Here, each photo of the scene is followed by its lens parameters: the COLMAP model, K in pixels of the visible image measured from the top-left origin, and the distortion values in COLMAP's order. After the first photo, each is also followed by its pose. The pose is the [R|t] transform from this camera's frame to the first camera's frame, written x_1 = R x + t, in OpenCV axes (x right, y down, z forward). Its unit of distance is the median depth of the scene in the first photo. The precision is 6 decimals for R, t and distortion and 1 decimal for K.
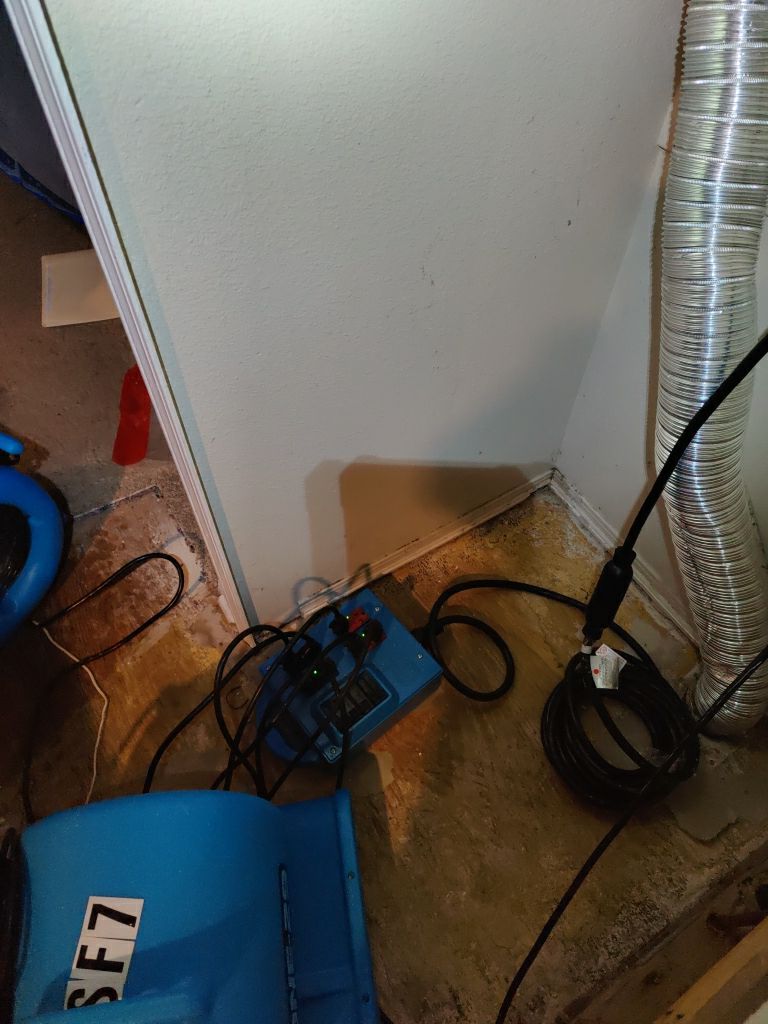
lens RADIAL K [[709.1, 0, 384.0], [0, 709.1, 512.0], [0, 0, 1]] dist [0.044611, -0.041925]
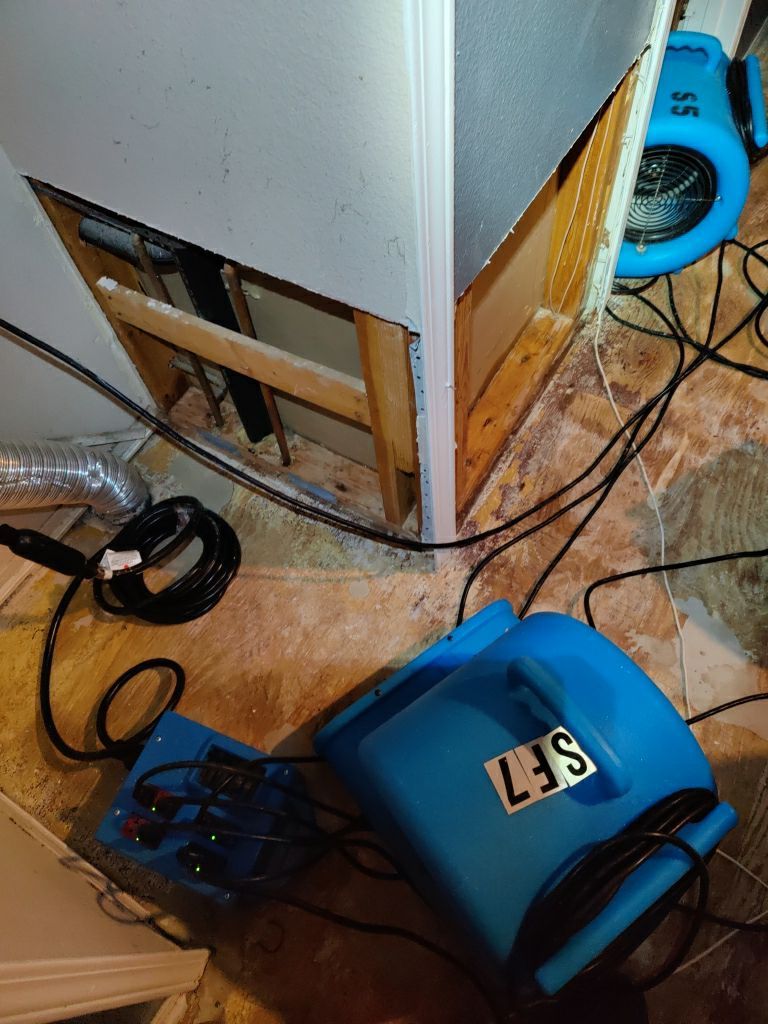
lens RADIAL K [[709.1, 0, 384.0], [0, 709.1, 512.0], [0, 0, 1]] dist [0.044611, -0.041925]
pose [[-0.446450, -0.764577, 0.464870, -0.234230], [0.782762, -0.081990, 0.616896, -0.095586], [-0.433550, 0.639296, 0.635086, 0.078055]]
